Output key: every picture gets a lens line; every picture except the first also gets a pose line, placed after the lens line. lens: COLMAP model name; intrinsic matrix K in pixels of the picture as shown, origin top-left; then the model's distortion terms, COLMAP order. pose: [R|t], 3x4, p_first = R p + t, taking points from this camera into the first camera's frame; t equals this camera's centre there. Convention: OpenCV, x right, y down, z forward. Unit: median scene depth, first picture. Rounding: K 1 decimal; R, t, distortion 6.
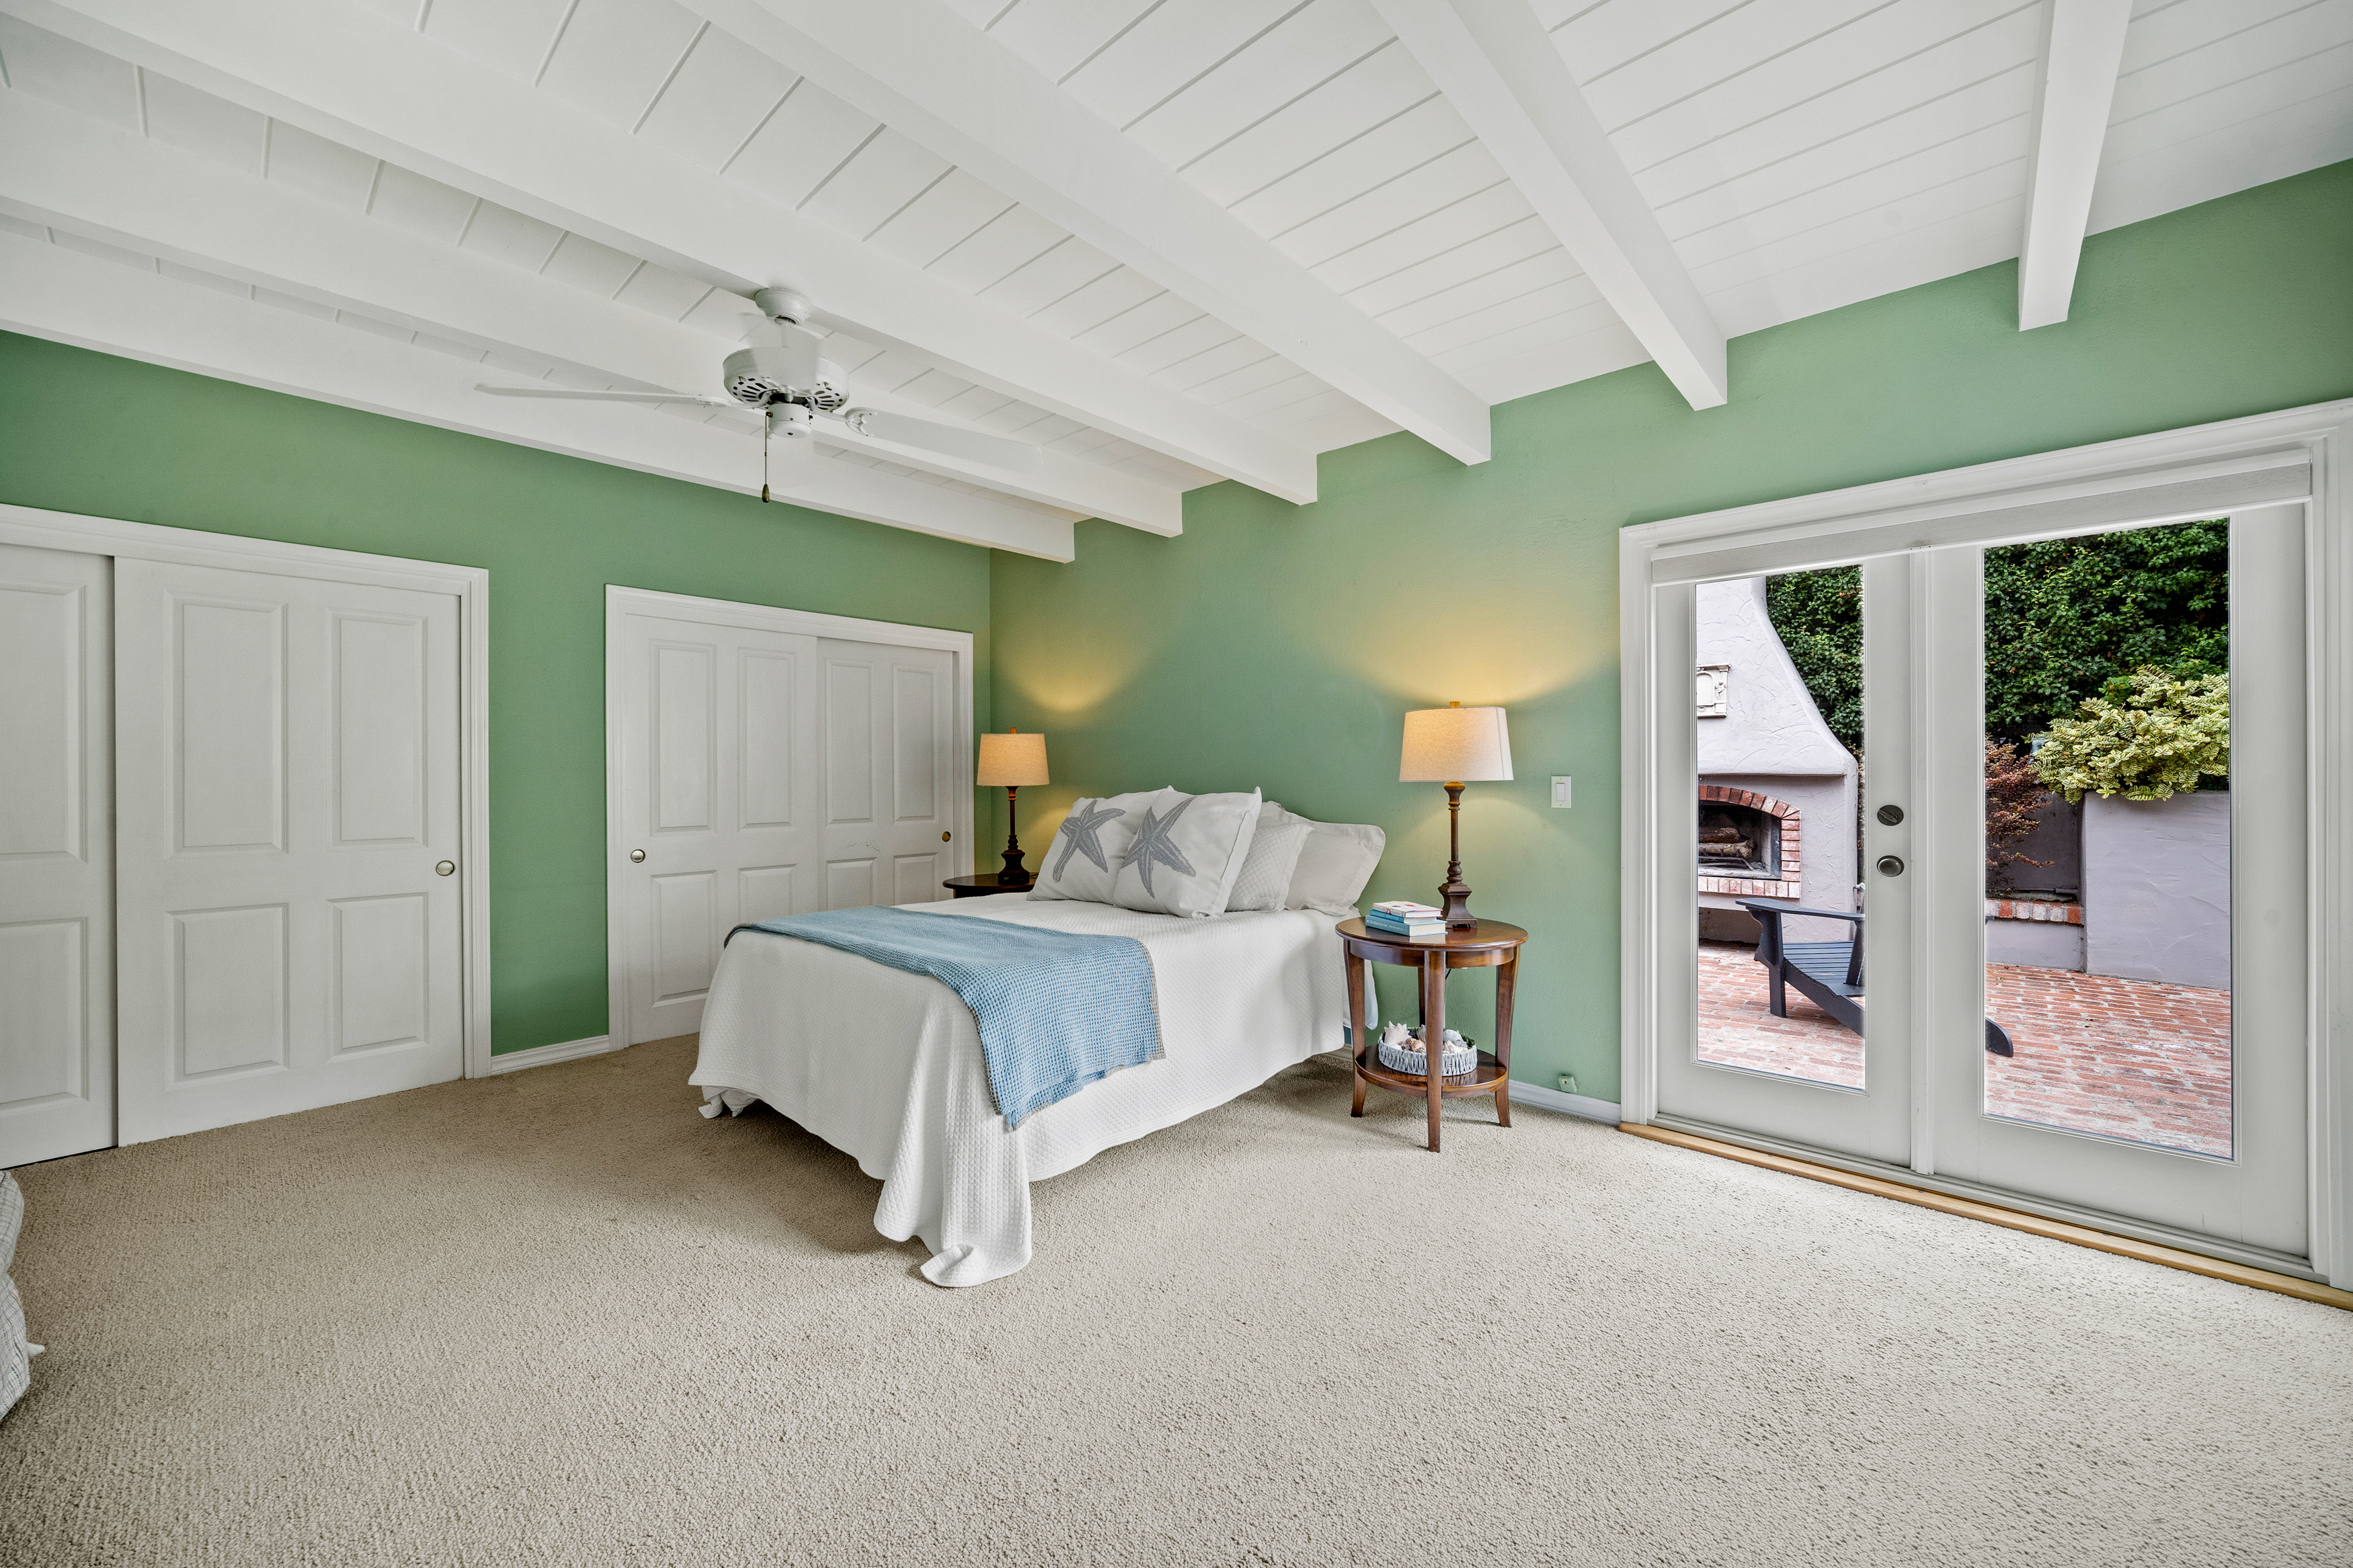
lens RADIAL K [[882.9, 0, 1215.4], [0, 882.9, 770.8], [0, 0, 1]] dist [0.001480, 0.000158]
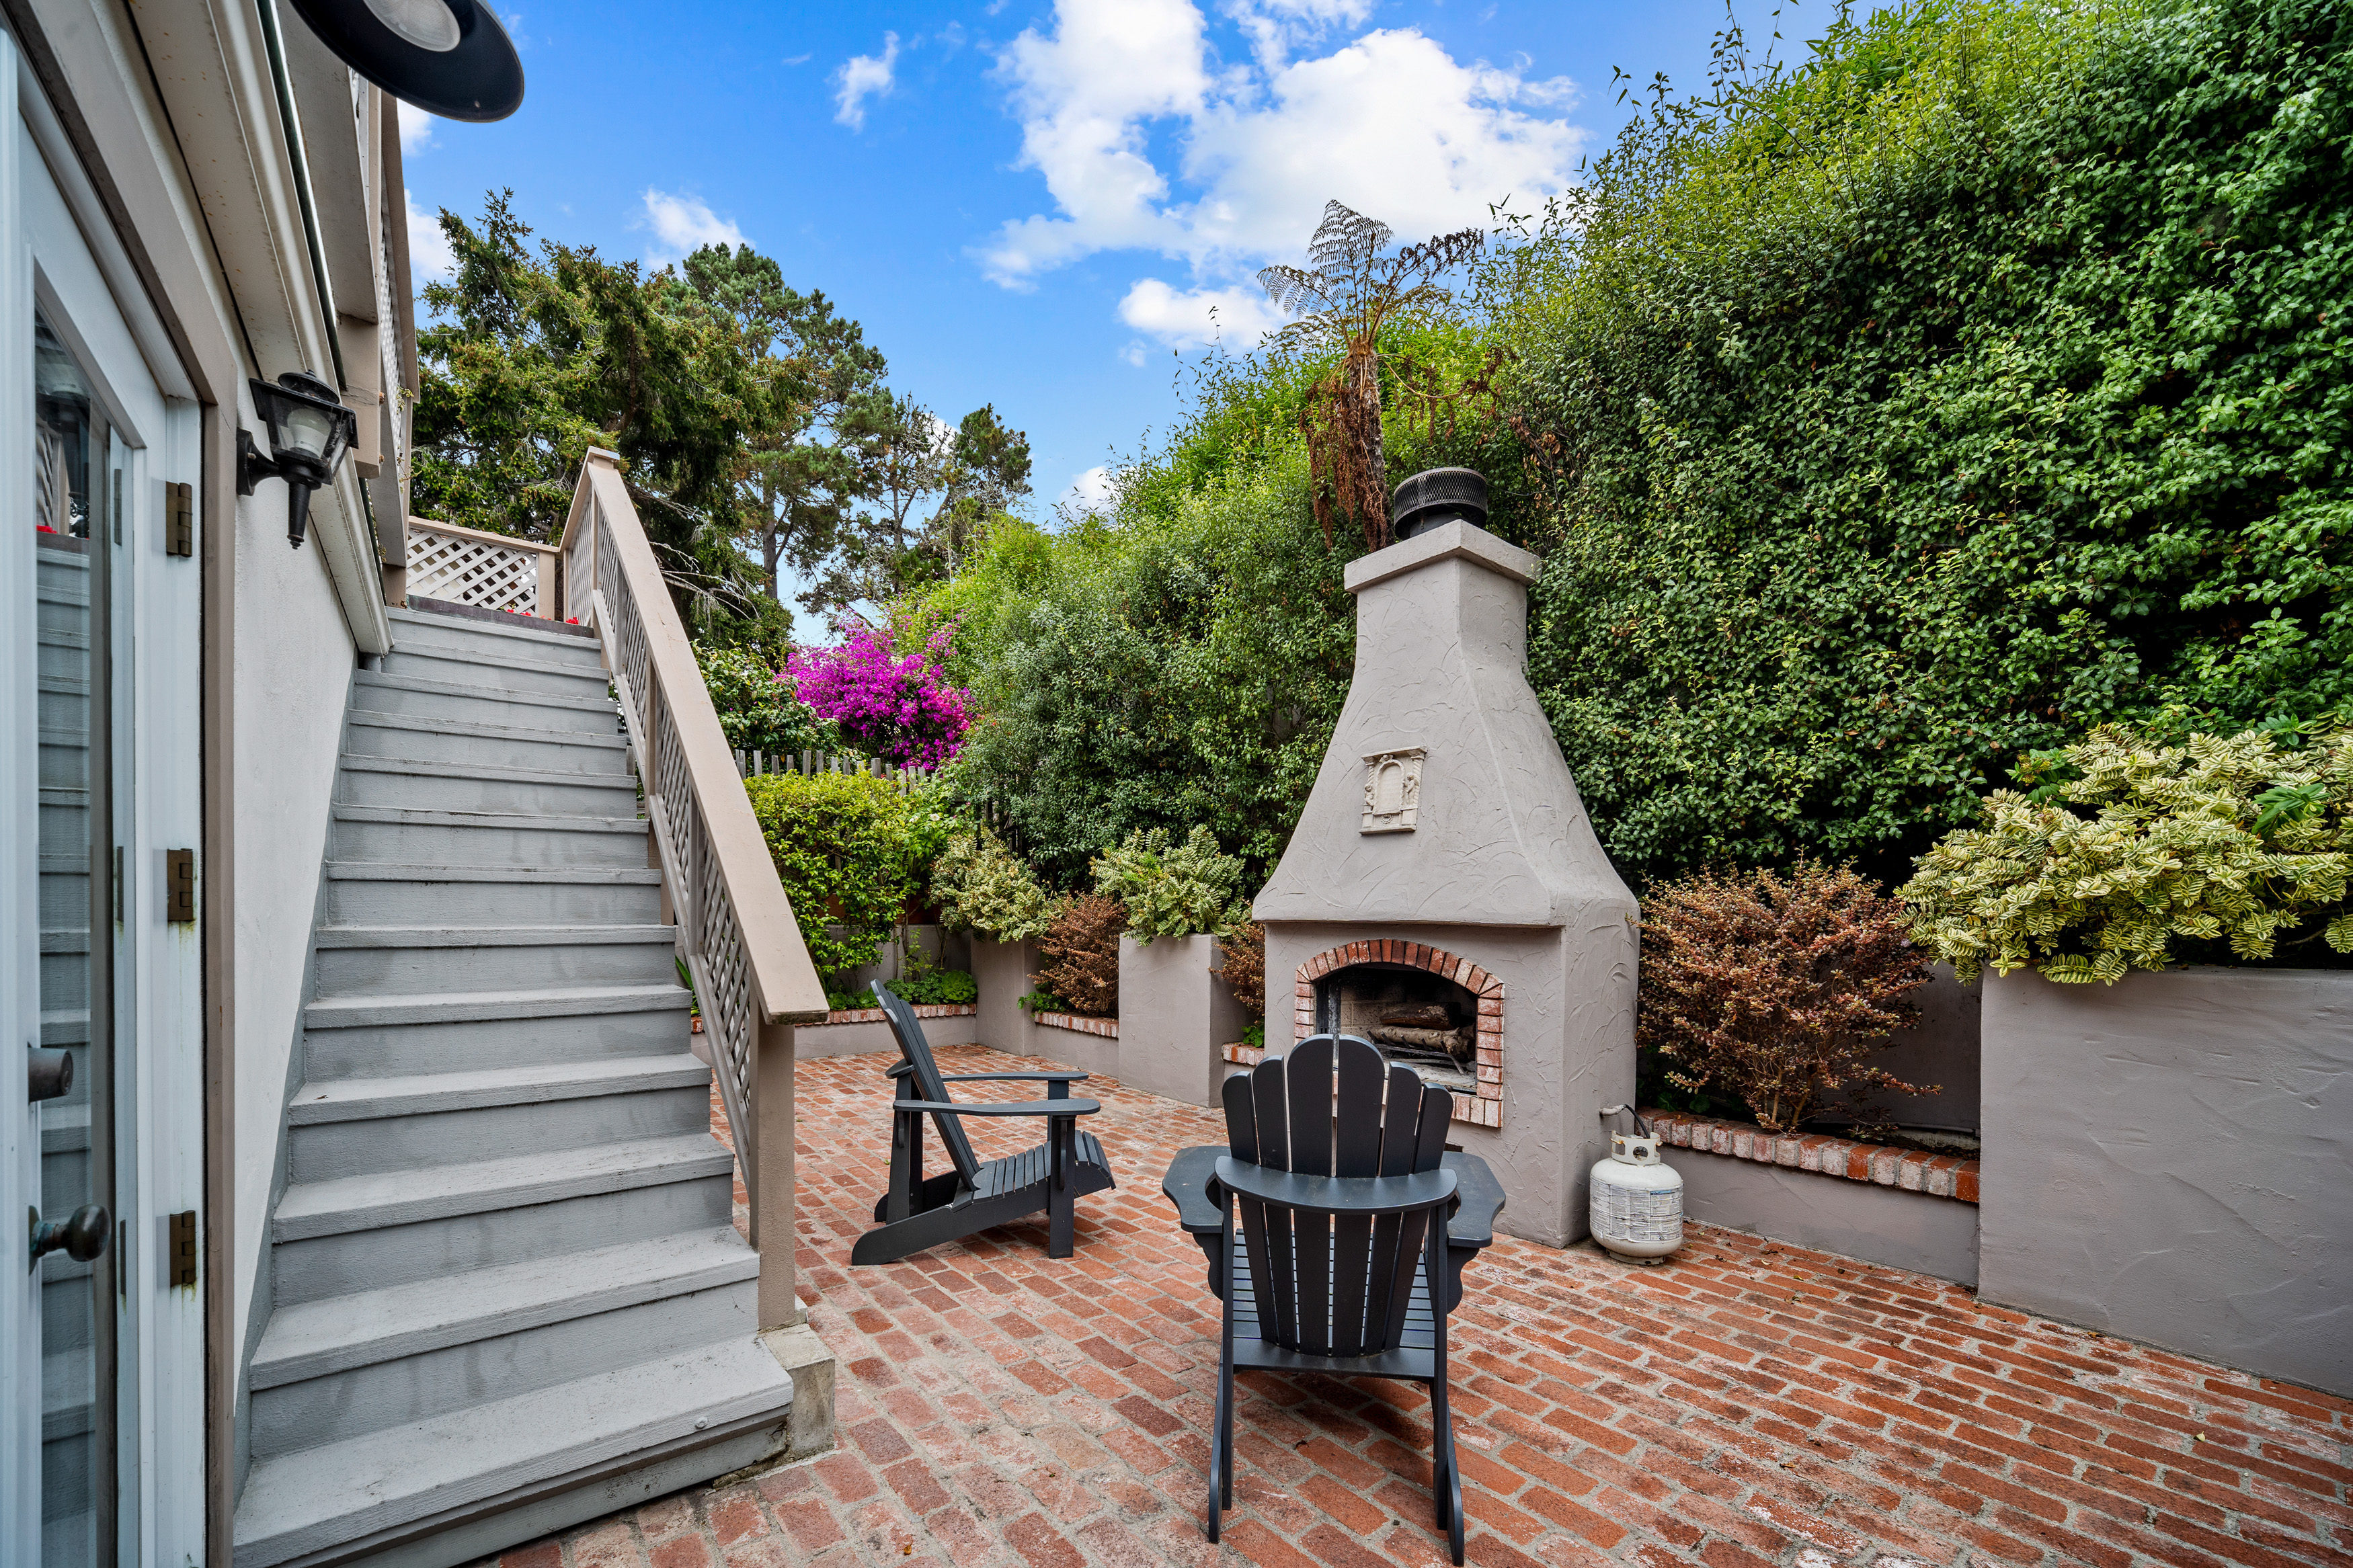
lens RADIAL K [[910.4, 0, 1171.5], [0, 910.4, 919.6], [0, 0, 1]] dist [-0.033868, 0.009581]
pose [[0.982494, 0.011111, -0.185965, 0.598266], [-0.008655, 0.999864, 0.014011, -0.006263], [0.186096, -0.012156, 0.982456, 0.373447]]
